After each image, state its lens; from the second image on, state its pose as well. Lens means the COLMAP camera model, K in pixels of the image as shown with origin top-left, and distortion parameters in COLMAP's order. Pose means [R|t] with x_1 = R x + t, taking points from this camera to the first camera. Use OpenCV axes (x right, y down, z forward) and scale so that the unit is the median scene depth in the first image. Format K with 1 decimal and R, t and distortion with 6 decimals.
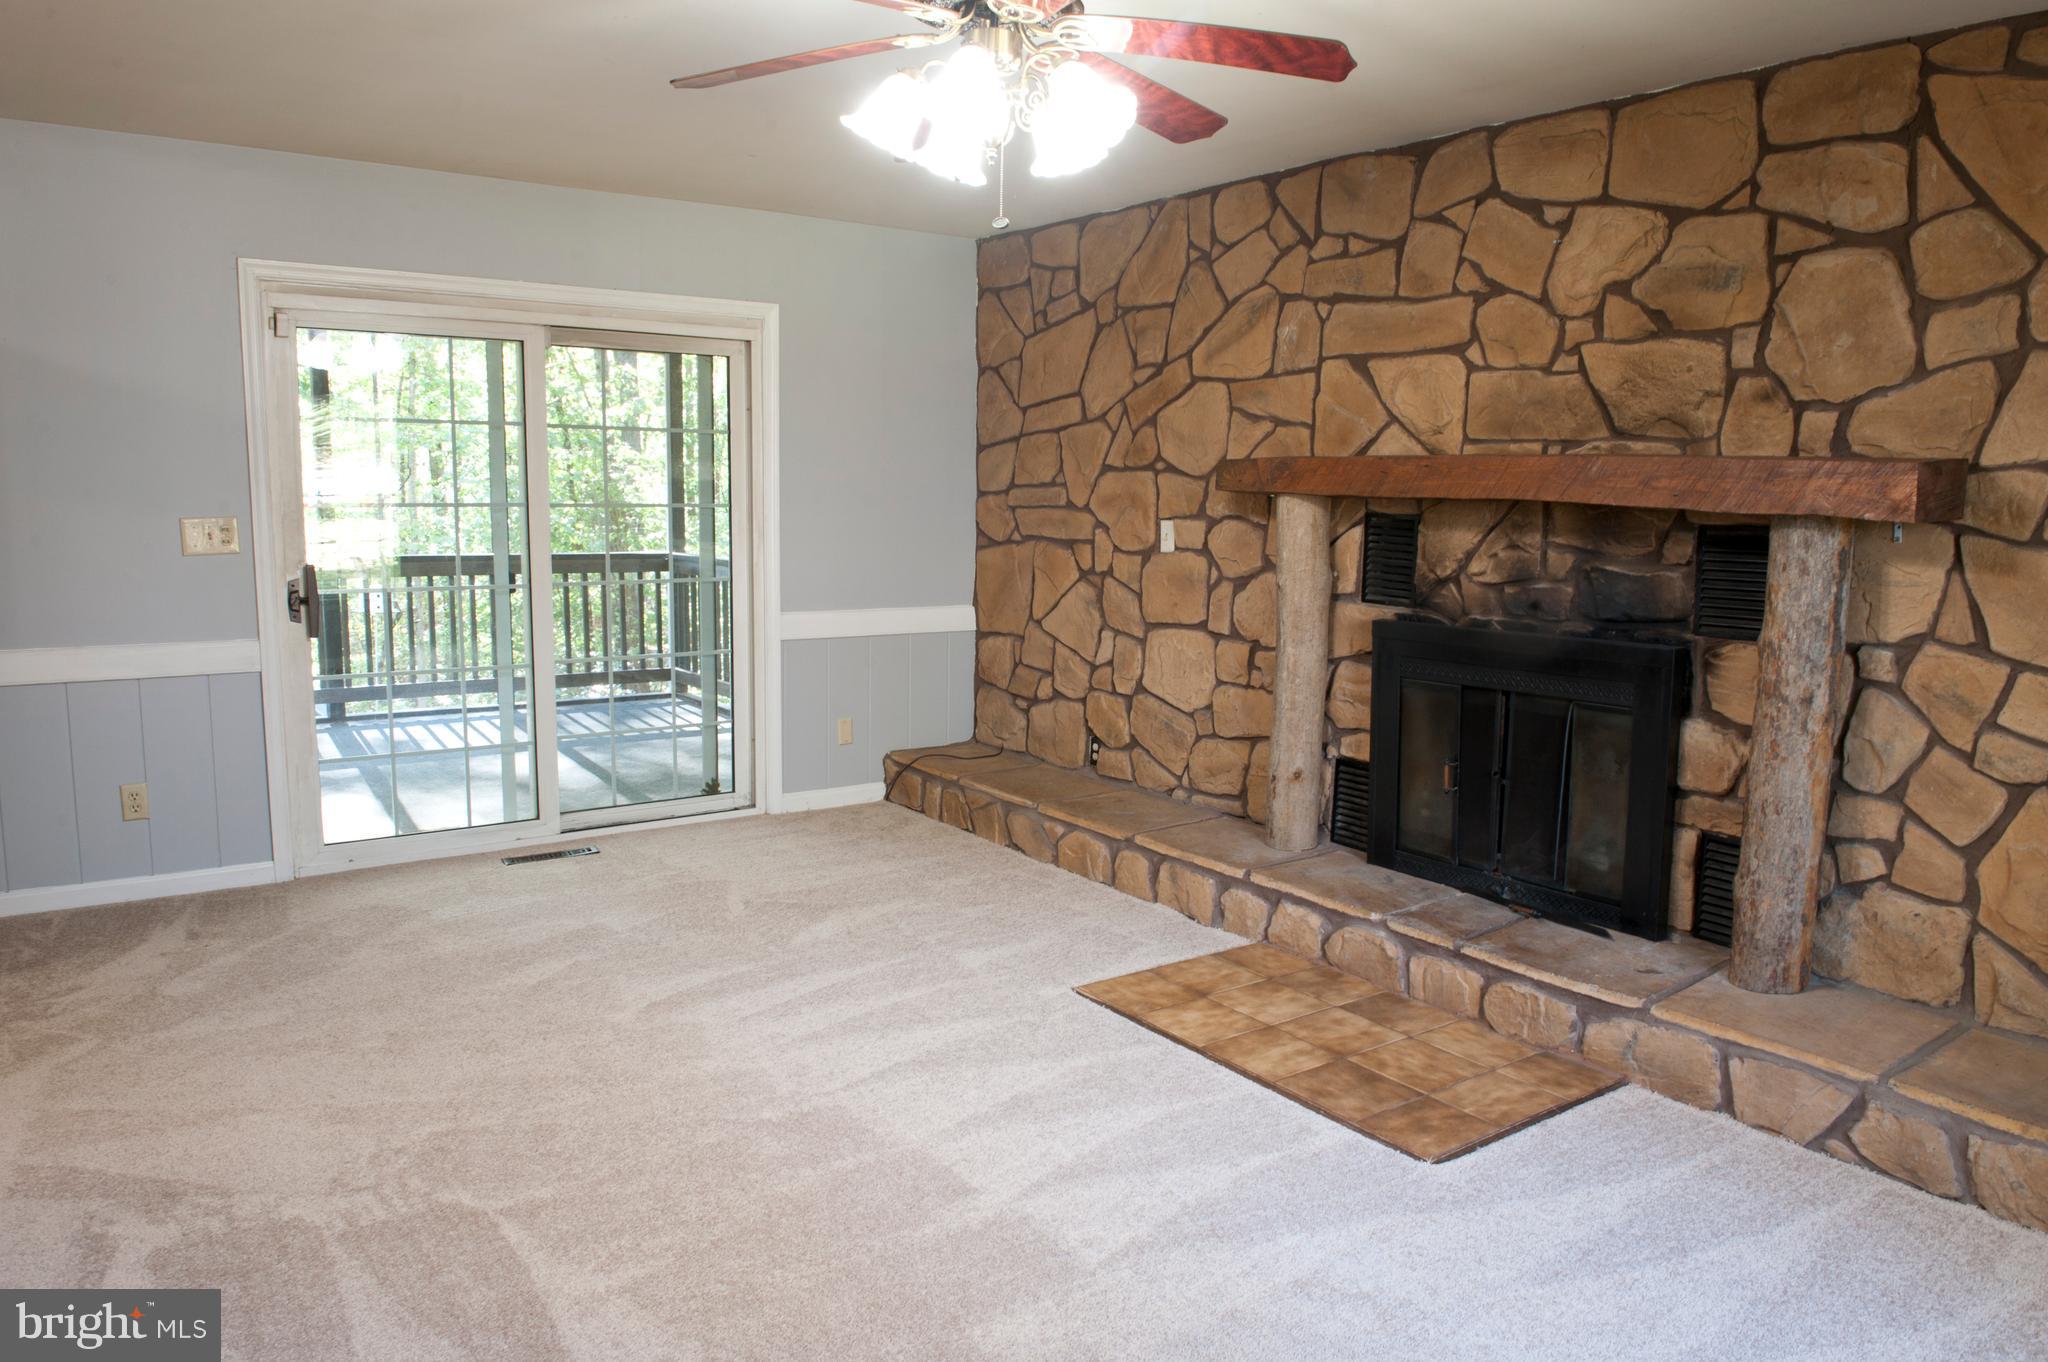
lens RADIAL K [[1392.7, 0, 1024.0], [0, 1392.7, 681.0], [0, 0, 1]] dist [-0.053752, -0.002069]
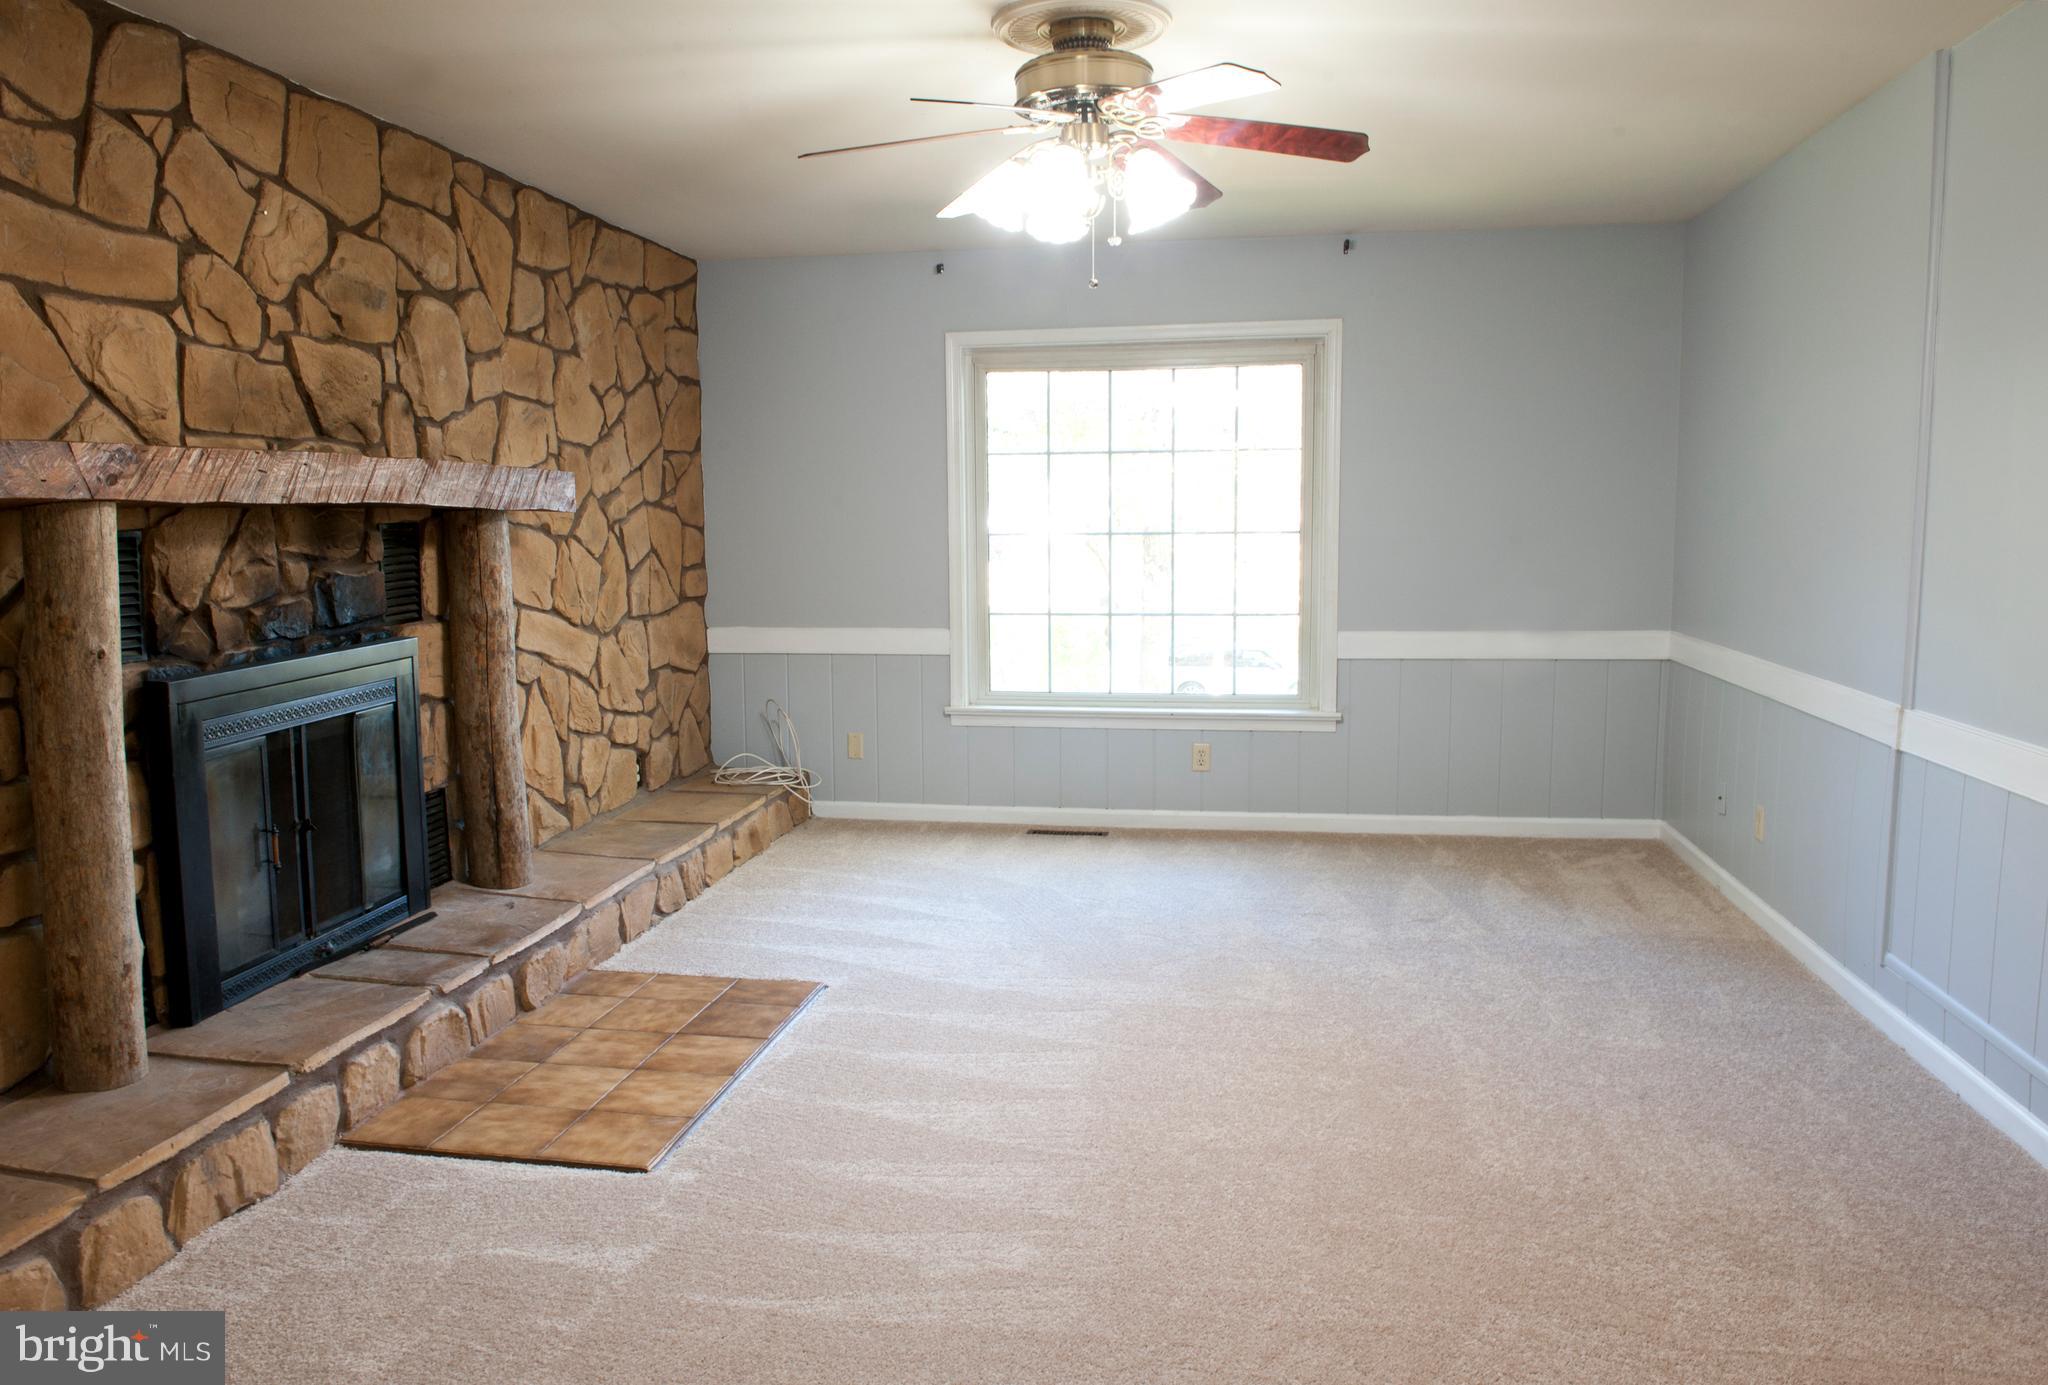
lens RADIAL K [[1436.4, 0, 1024.0], [0, 1436.4, 692.5], [0, 0, 1]] dist [-0.065244, 0.001094]
pose [[-0.701850, -0.101615, 0.705040, -0.627104], [0.092912, 0.968258, 0.232044, -0.186213], [-0.706239, 0.228367, -0.670130, 1.342237]]
